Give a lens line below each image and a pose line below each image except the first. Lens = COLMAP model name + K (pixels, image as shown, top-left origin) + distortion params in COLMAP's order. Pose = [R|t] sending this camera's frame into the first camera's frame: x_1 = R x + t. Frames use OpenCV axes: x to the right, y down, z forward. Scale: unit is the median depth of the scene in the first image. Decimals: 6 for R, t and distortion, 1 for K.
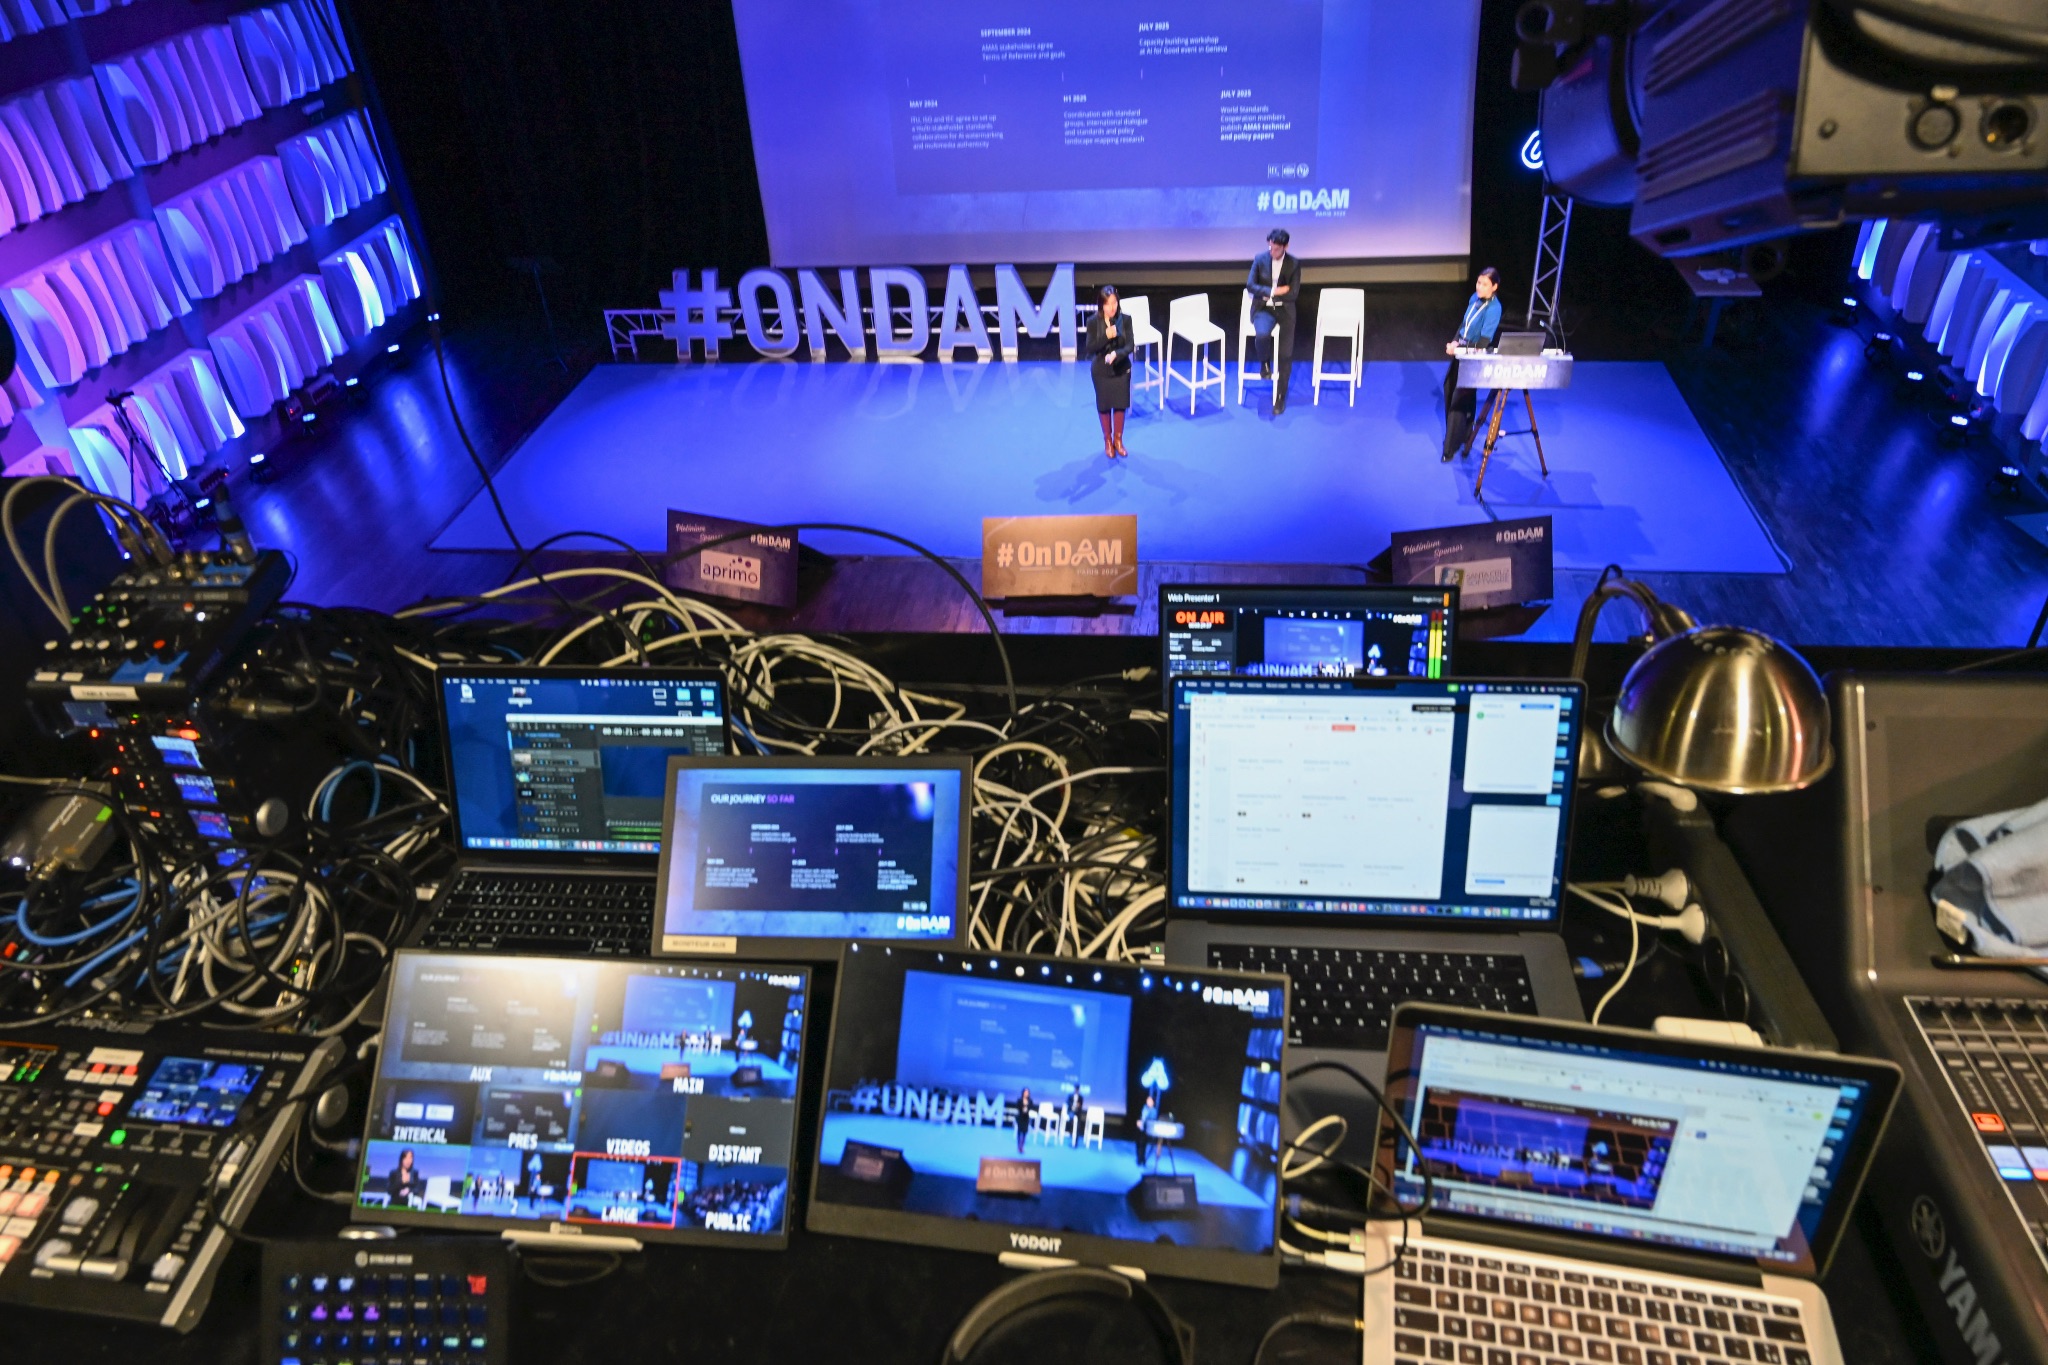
lens RADIAL K [[1395.3, 0, 1022.7], [0, 1395.3, 661.1], [0, 0, 1]] dist [-0.004968, -0.001448]
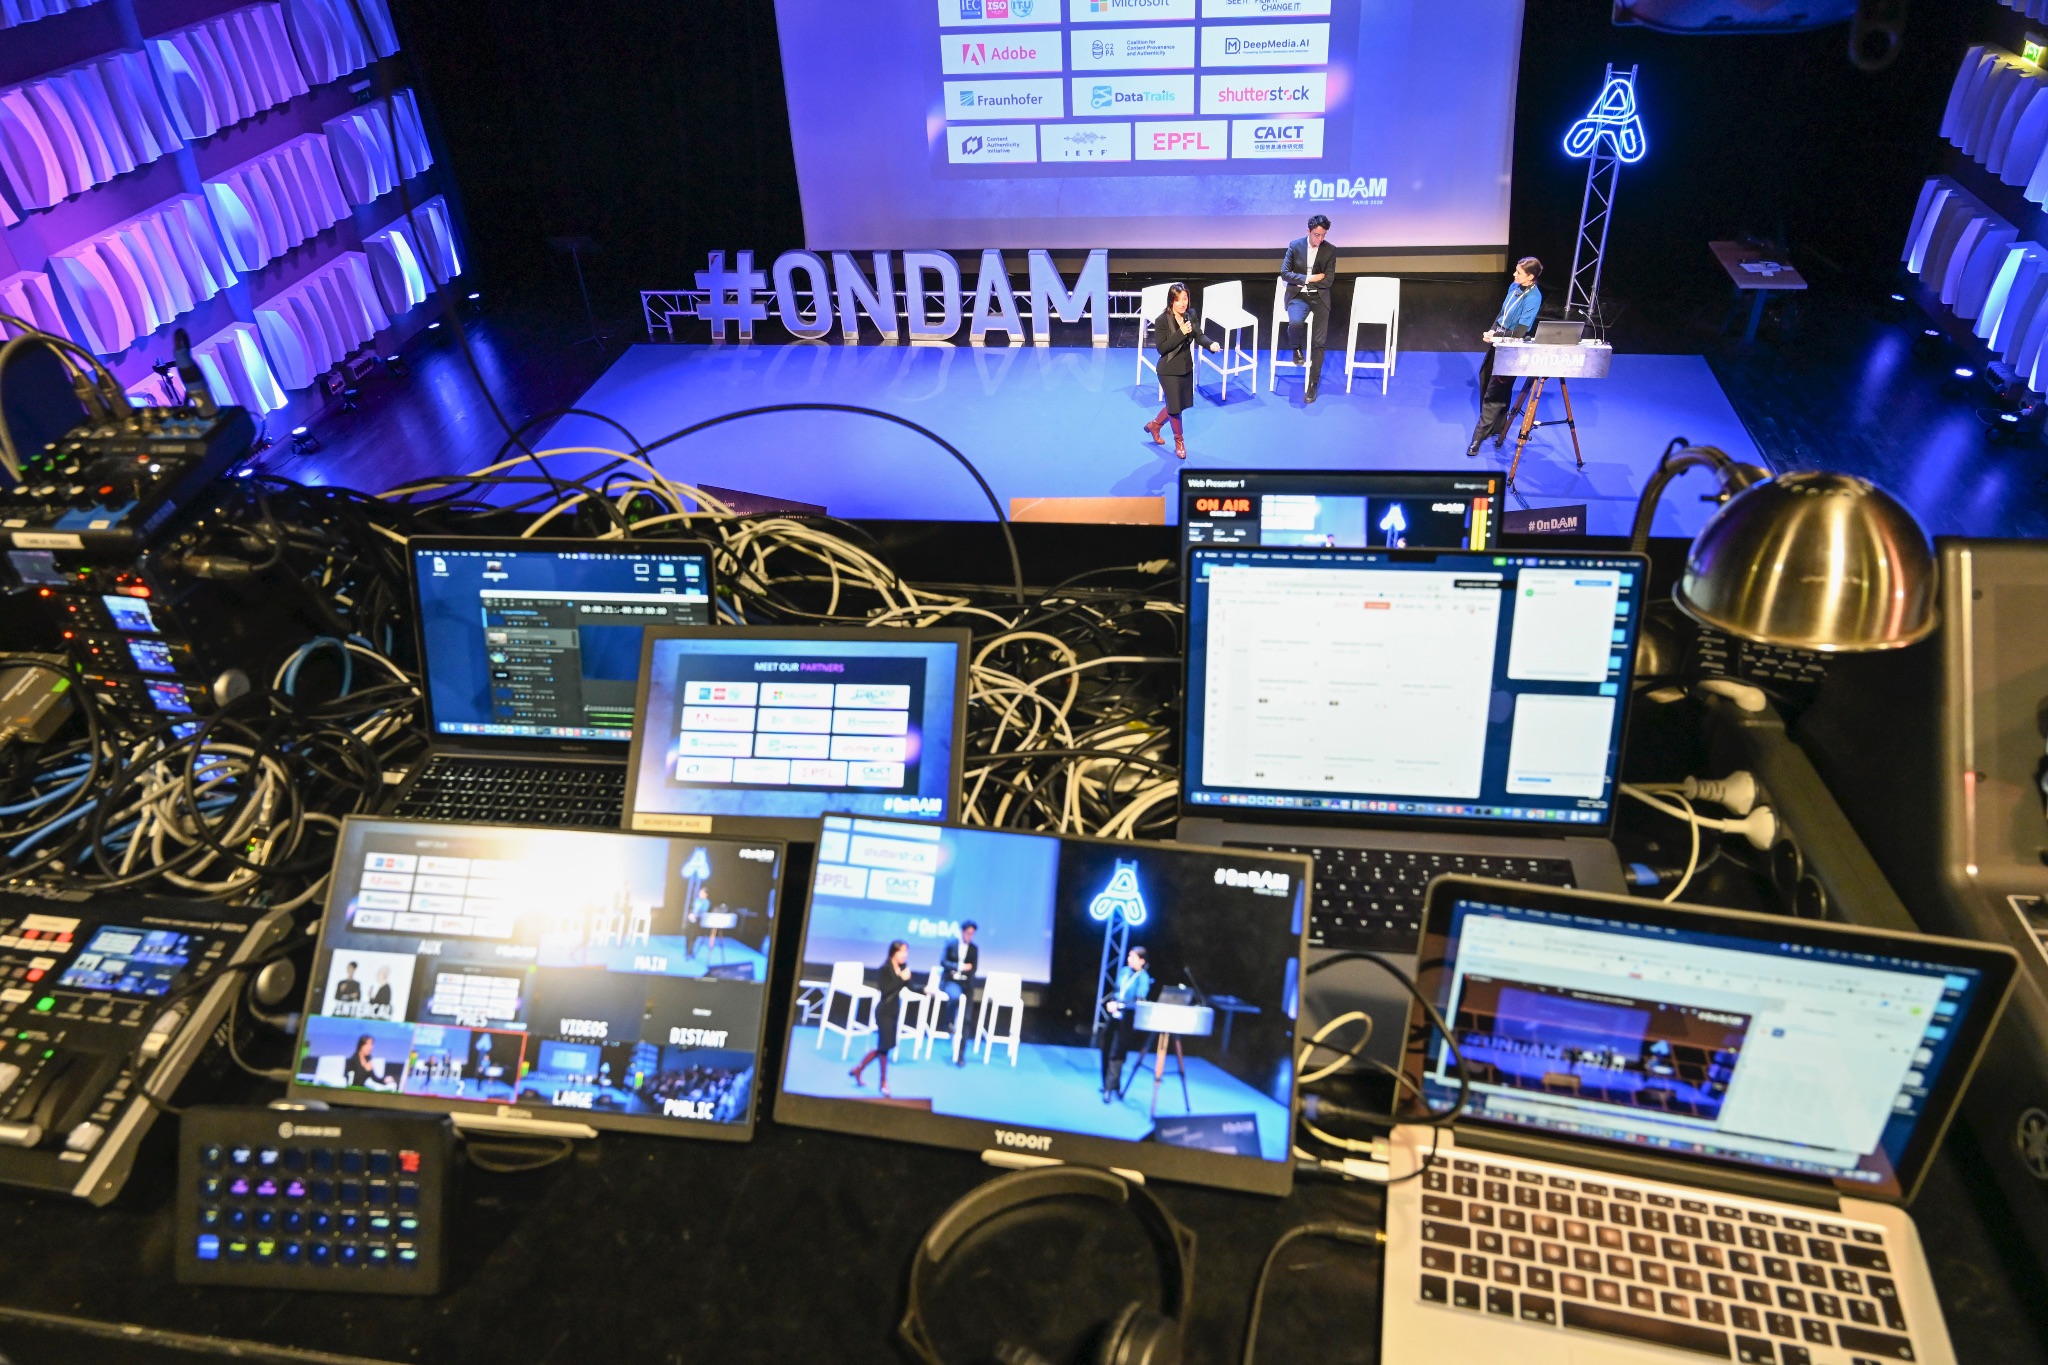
lens RADIAL K [[1378.1, 0, 1007.9], [0, 1378.1, 676.6], [0, 0, 1]] dist [-0.006492, -0.000383]
pose [[0.999318, 0.021538, -0.029990, 0.014429], [-0.021102, 0.999668, 0.014758, 0.074910], [0.030297, -0.014115, 0.999441, 0.079533]]
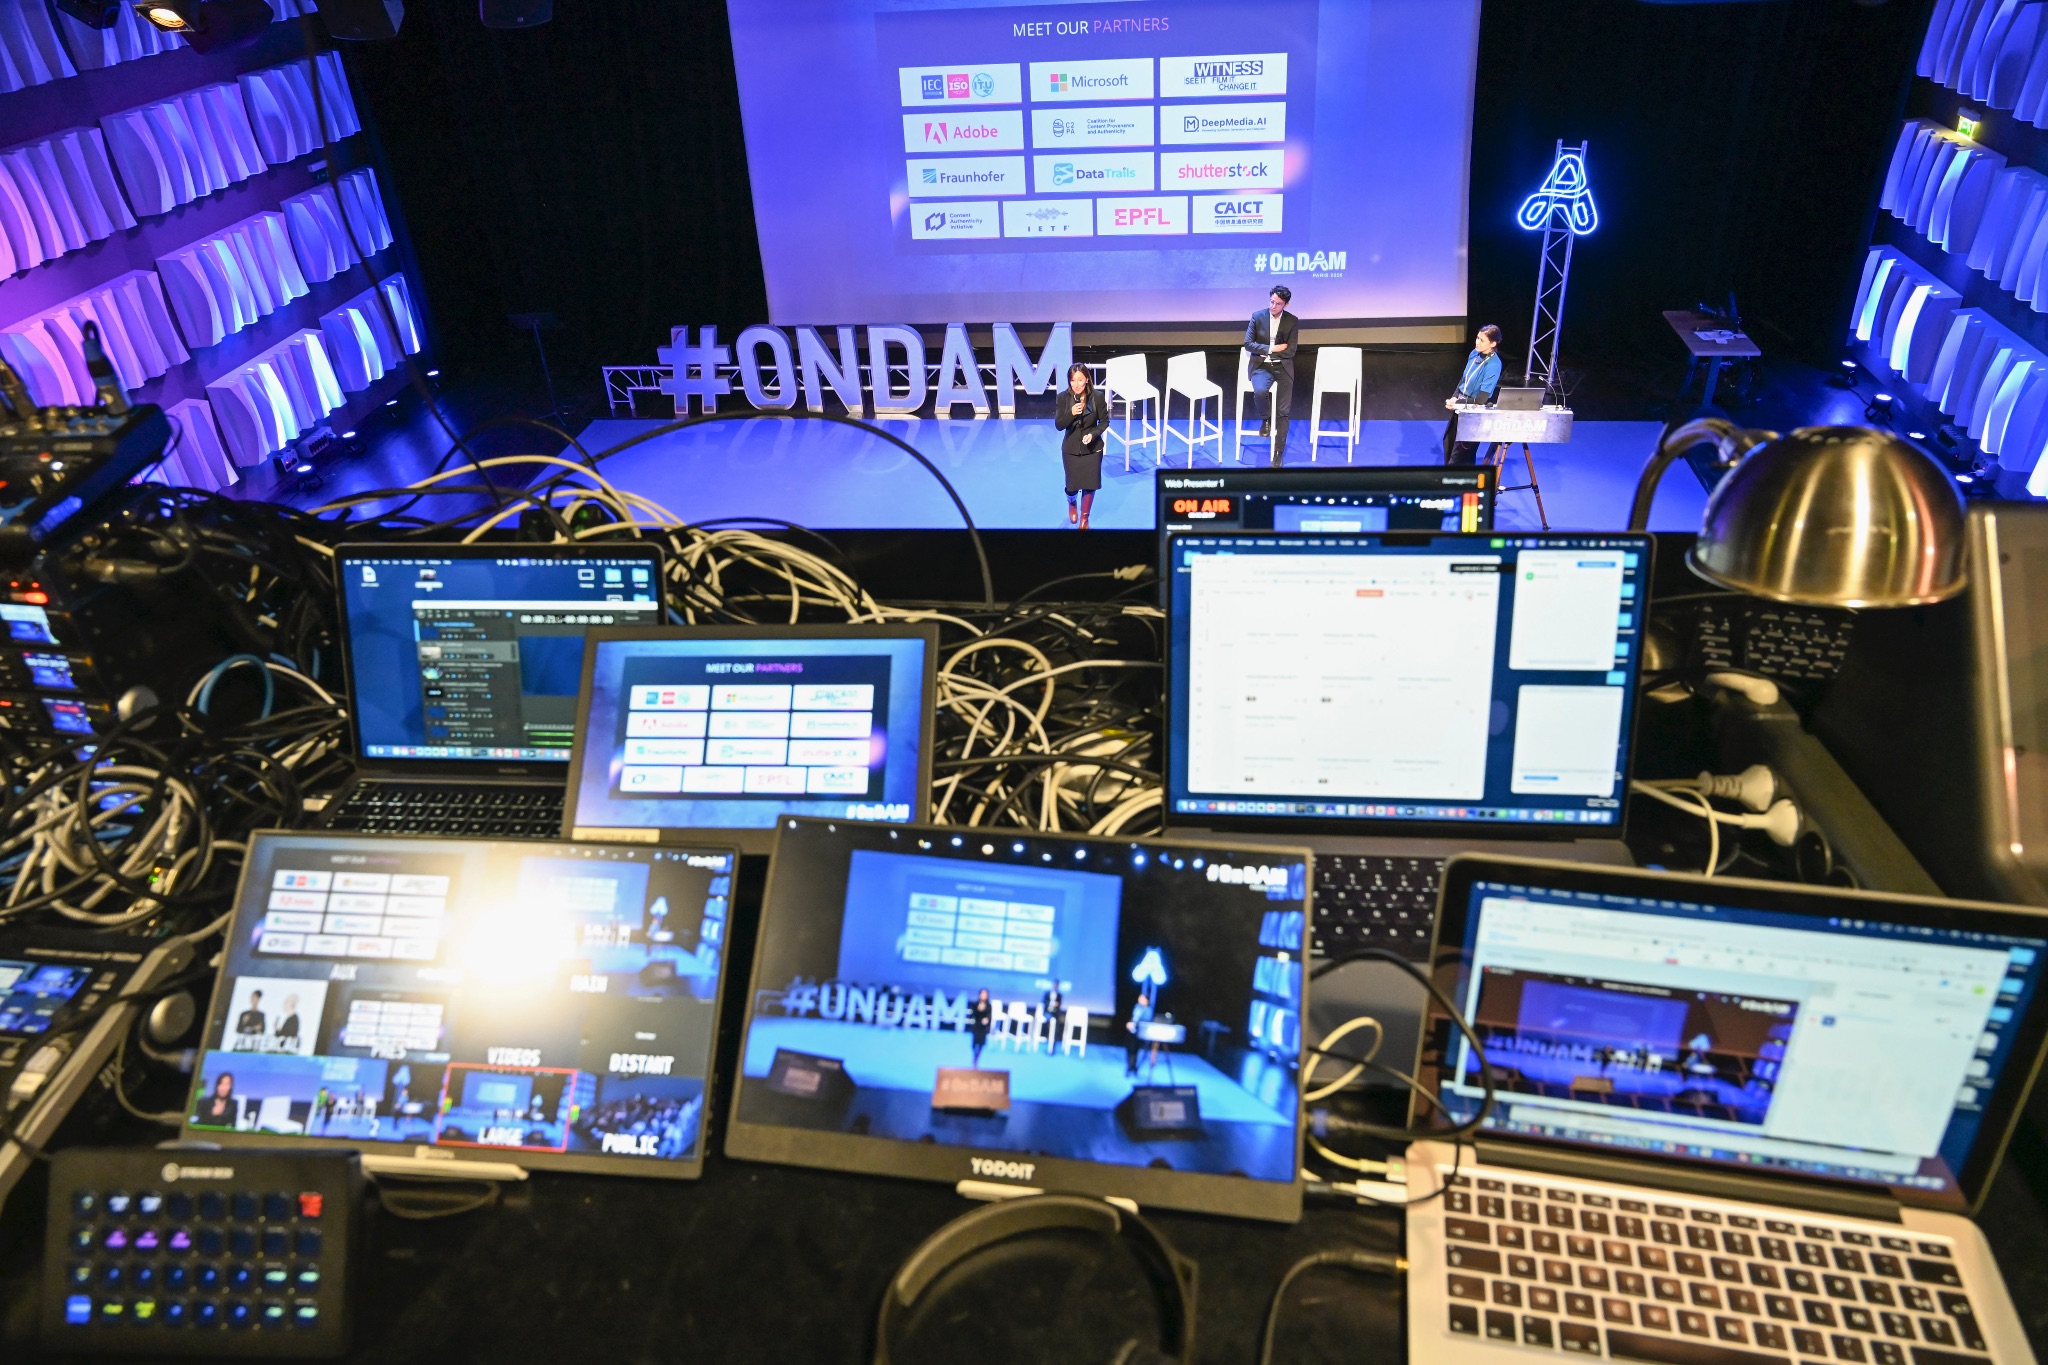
lens RADIAL K [[1391.7, 0, 1013.8], [0, 1391.7, 672.3], [0, 0, 1]] dist [-0.004467, -0.002404]
pose [[0.999963, 0.007451, -0.004182, 0.012553], [-0.007636, 0.998909, -0.046066, 0.119526], [0.003834, 0.046096, 0.998930, 0.125279]]
